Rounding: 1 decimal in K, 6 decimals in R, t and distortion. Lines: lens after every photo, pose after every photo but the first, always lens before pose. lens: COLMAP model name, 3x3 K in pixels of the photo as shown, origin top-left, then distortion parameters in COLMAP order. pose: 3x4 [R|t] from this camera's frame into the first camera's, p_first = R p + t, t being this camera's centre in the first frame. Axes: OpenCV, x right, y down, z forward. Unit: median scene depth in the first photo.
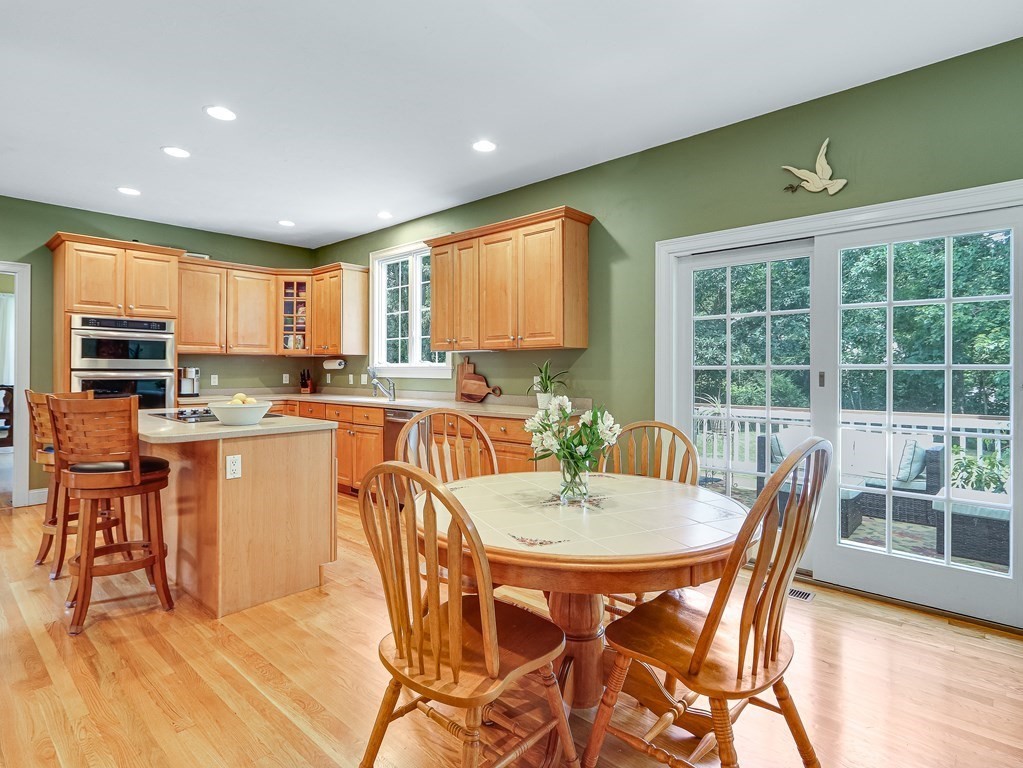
lens RADIAL K [[533.7, 0, 506.3], [0, 533.7, 367.7], [0, 0, 1]] dist [-0.000593, 0.000270]
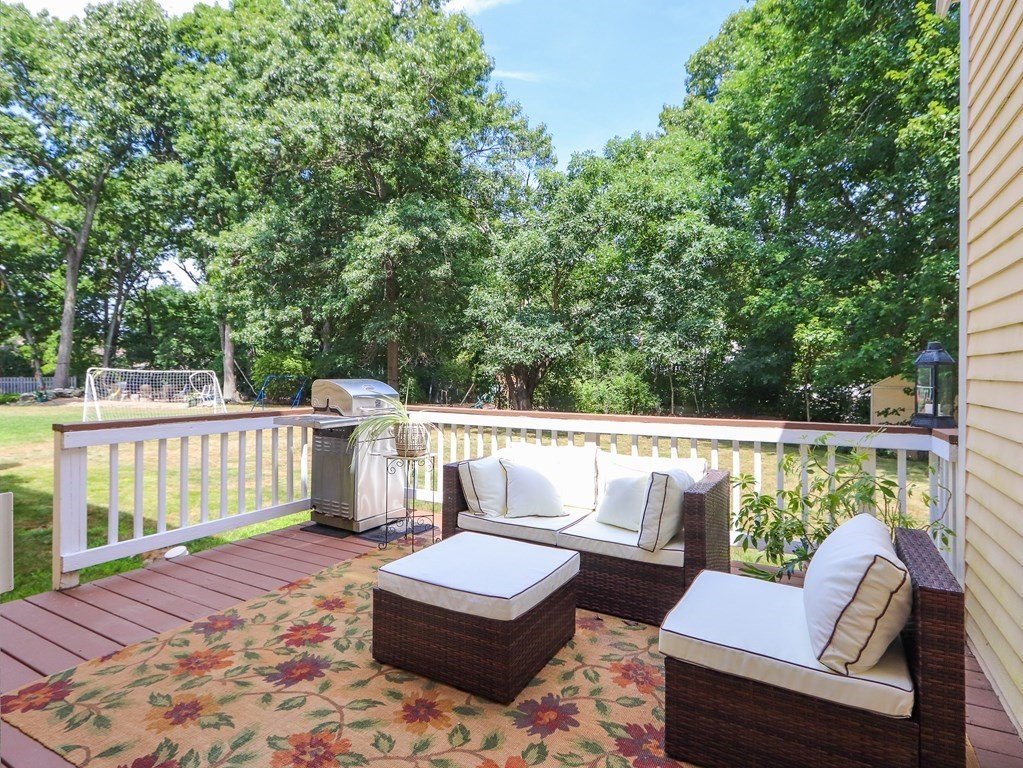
lens RADIAL K [[545.2, 0, 510.7], [0, 545.2, 366.2], [0, 0, 1]] dist [-0.000688, -0.000229]
pose [[0.974359, 0.004572, 0.224954, 0.199280], [-0.004255, 0.999989, -0.001893, 0.012865], [-0.224961, 0.000887, 0.974367, 0.204913]]
